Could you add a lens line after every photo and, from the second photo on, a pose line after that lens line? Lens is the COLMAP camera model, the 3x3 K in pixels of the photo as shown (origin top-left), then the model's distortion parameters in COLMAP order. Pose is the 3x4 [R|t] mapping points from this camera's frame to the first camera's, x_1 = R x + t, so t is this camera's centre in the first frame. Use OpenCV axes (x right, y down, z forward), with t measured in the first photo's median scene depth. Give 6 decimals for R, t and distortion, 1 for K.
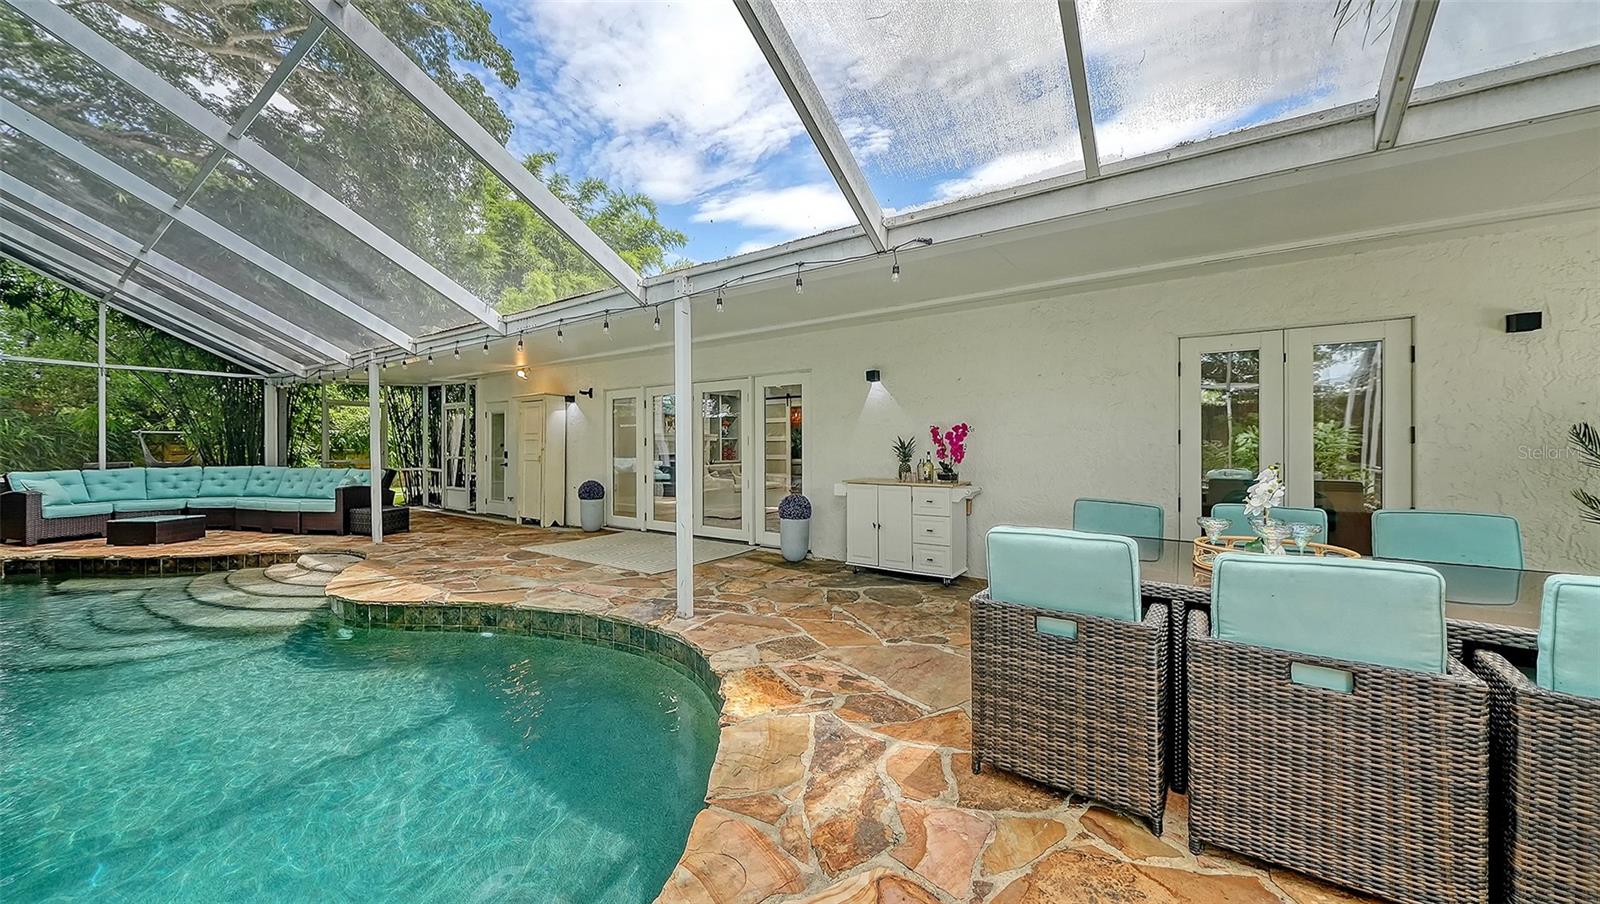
lens RADIAL K [[561.6, 0, 797.9], [0, 561.6, 448.0], [0, 0, 1]] dist [-0.000375, -0.000110]
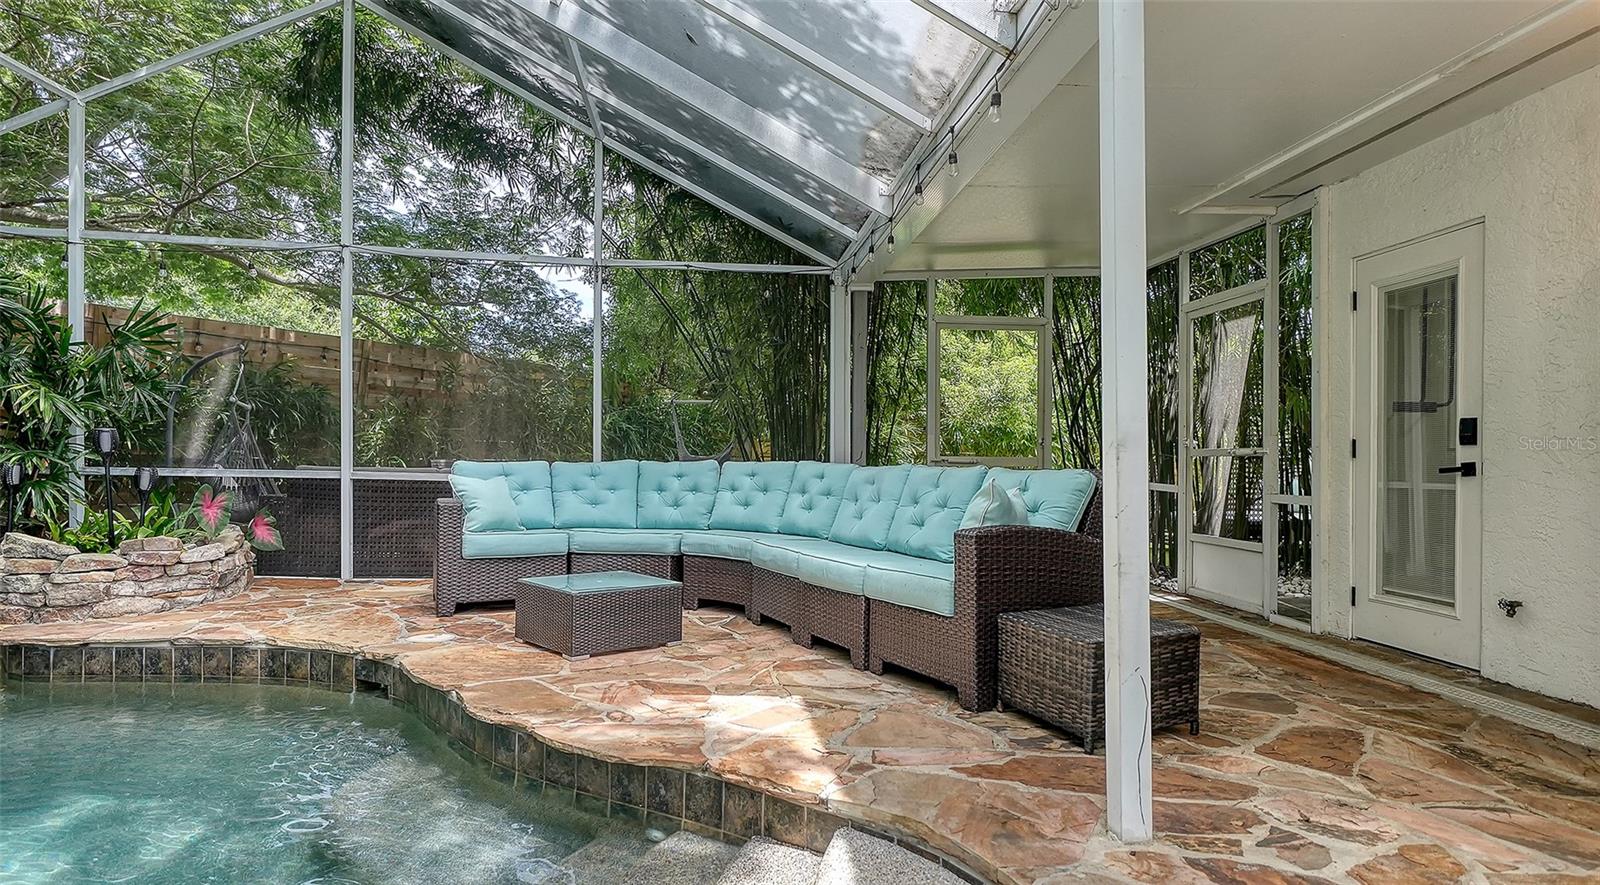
lens RADIAL K [[820.4, 0, 811.0], [0, 820.4, 456.7], [0, 0, 1]] dist [0.000090, -0.000080]
pose [[0.657862, -0.001045, -0.753138, -0.516310], [-0.009914, 0.999900, -0.010047, 0.036138], [0.753073, 0.014077, 0.657786, 0.620790]]
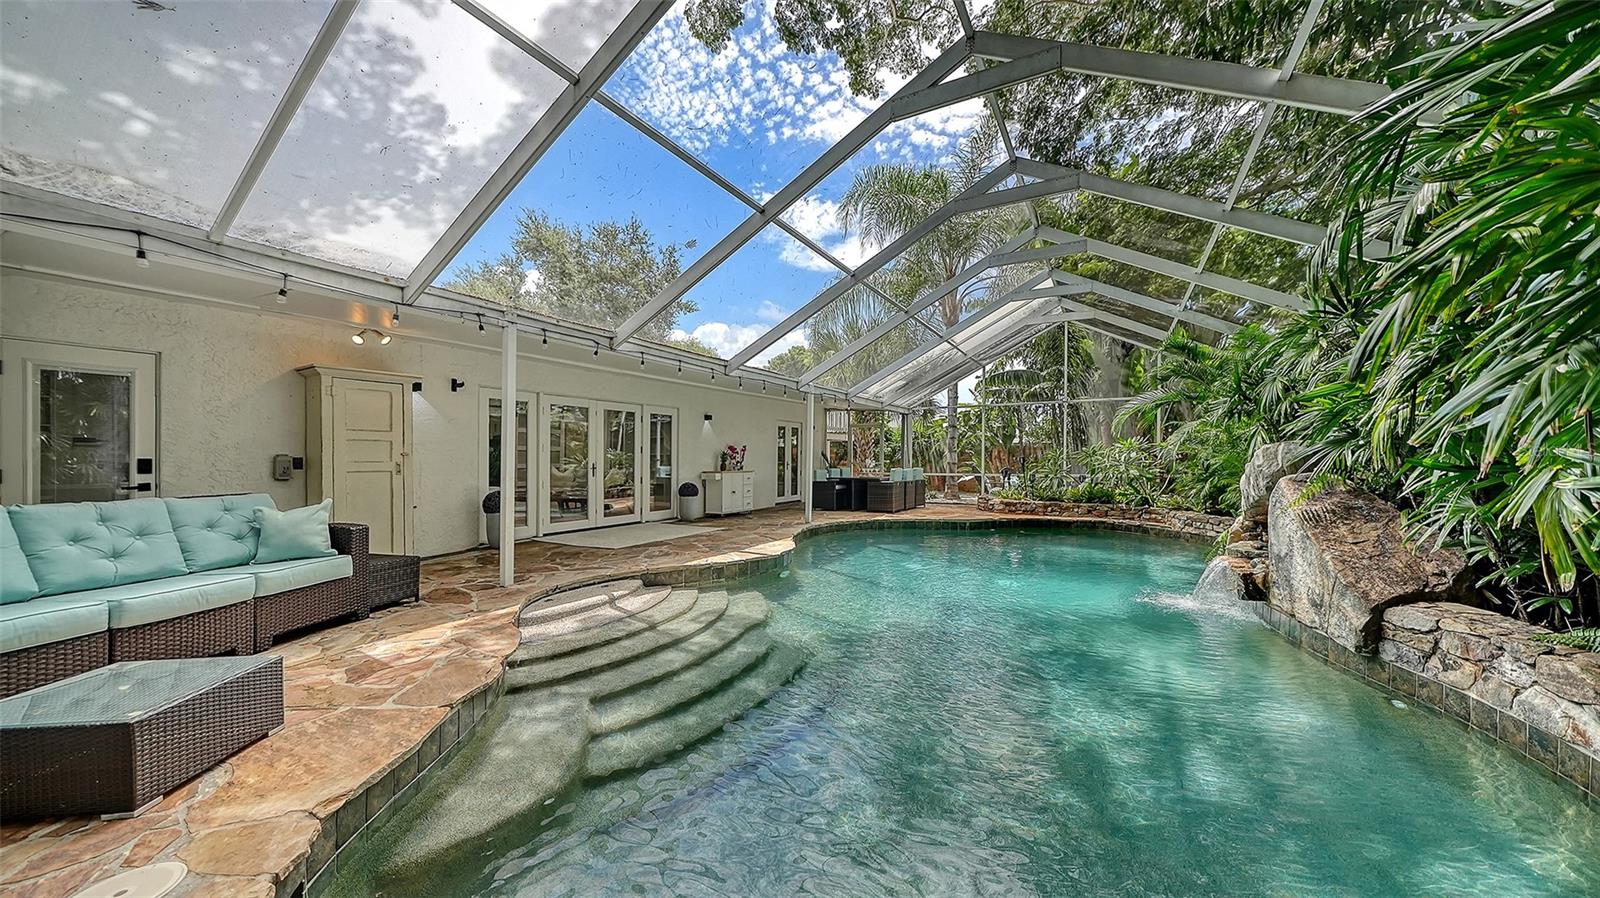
lens RADIAL K [[564.1, 0, 804.8], [0, 564.1, 459.4], [0, 0, 1]] dist [0.000190, 0.000014]
pose [[-0.084022, 0.009953, 0.996414, -1.434427], [0.025143, 0.999653, -0.007865, 0.026142], [-0.996147, 0.024392, -0.084243, 0.589913]]
